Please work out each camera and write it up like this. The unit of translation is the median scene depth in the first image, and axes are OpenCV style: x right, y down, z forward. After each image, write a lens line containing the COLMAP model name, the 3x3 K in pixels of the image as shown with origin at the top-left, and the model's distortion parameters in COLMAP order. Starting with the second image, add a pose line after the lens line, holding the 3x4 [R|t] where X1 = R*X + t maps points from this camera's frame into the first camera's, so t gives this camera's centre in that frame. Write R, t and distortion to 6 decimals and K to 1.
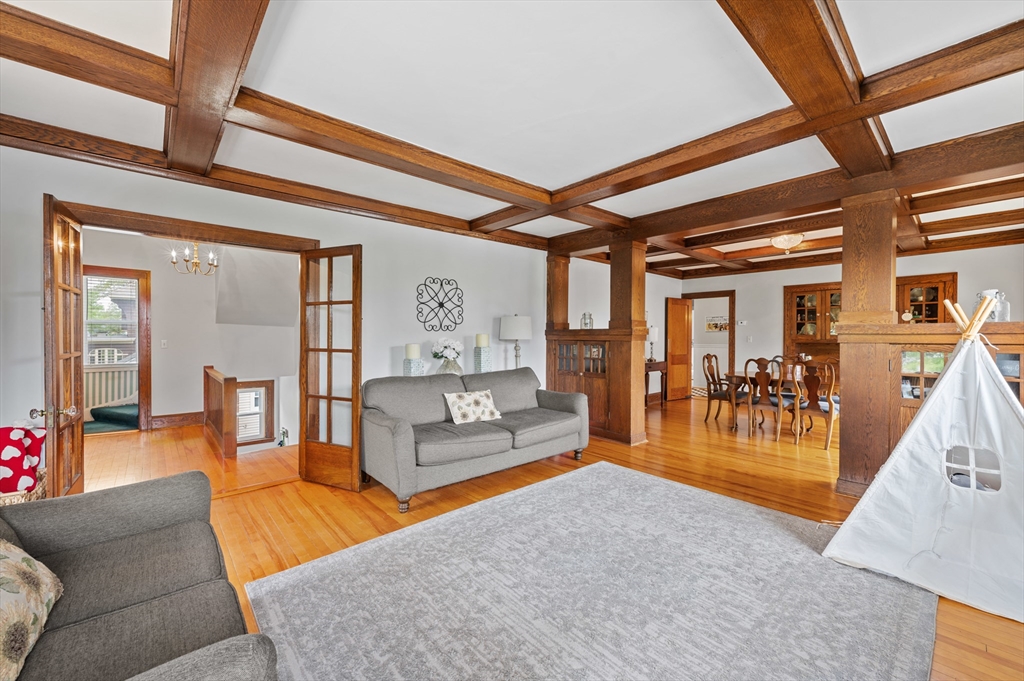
lens RADIAL K [[405.9, 0, 510.1], [0, 405.9, 340.0], [0, 0, 1]] dist [0.003354, 0.000281]
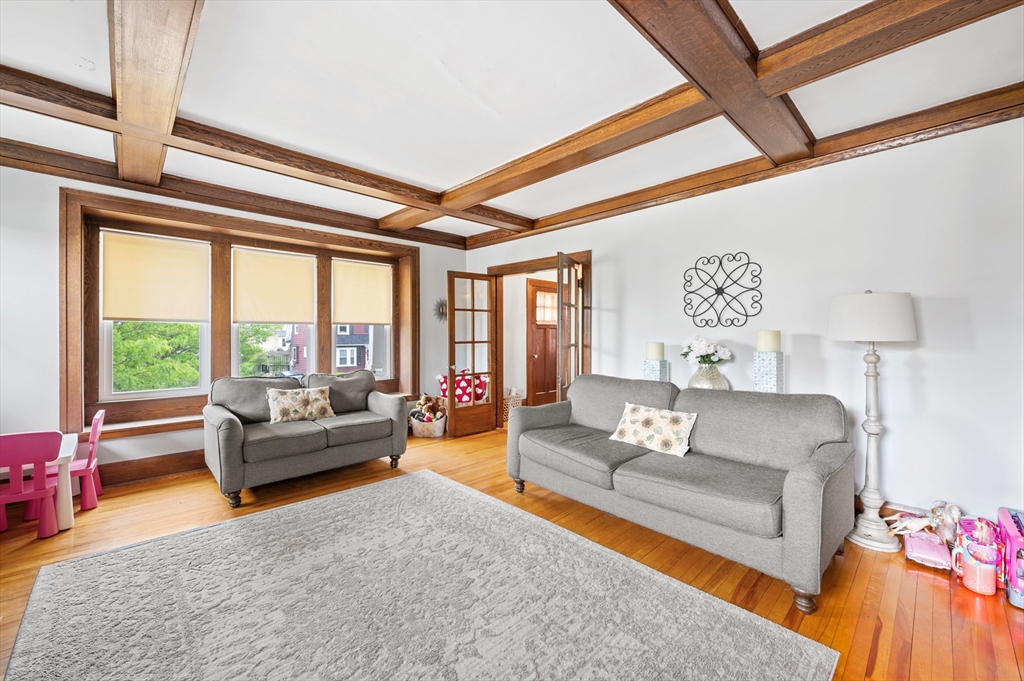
lens RADIAL K [[405.9, 0, 514.1], [0, 405.9, 334.1], [0, 0, 1]] dist [0.003354, 0.000281]
pose [[0.042552, 0.000909, -0.999094, 0.686147], [-0.012133, 0.999926, 0.000393, -0.006458], [0.999021, 0.012105, 0.042560, 0.755702]]
